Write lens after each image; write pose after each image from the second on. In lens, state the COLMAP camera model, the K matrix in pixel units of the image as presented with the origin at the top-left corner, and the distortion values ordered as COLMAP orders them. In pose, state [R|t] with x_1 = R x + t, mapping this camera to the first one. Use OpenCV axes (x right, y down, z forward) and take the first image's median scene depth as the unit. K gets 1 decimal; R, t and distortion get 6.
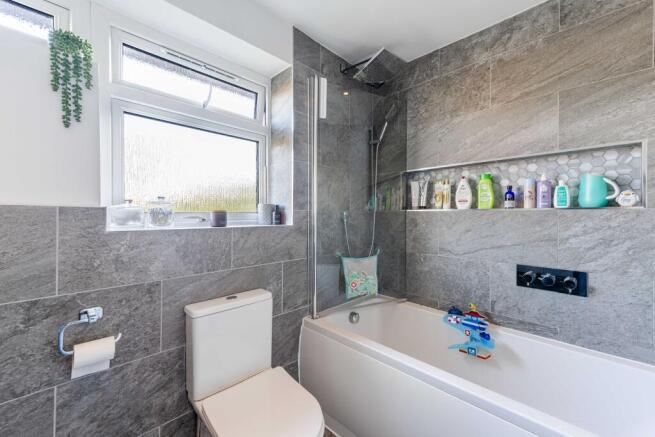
lens RADIAL K [[261.2, 0, 327.5], [0, 261.2, 218.5], [0, 0, 1]] dist [0.011266, -0.000387]
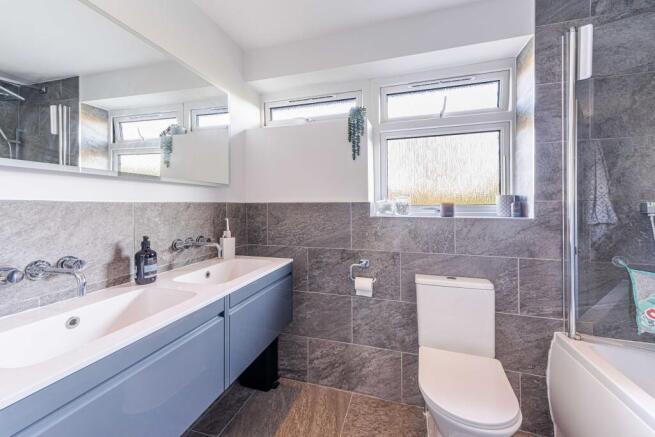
lens RADIAL K [[261.2, 0, 327.5], [0, 261.2, 218.5], [0, 0, 1]] dist [0.011266, -0.000387]
pose [[0.470247, 0.046881, -0.881289, 0.360259], [-0.009319, 0.998796, 0.048160, -0.011648], [0.882486, -0.014434, 0.470118, -0.024347]]
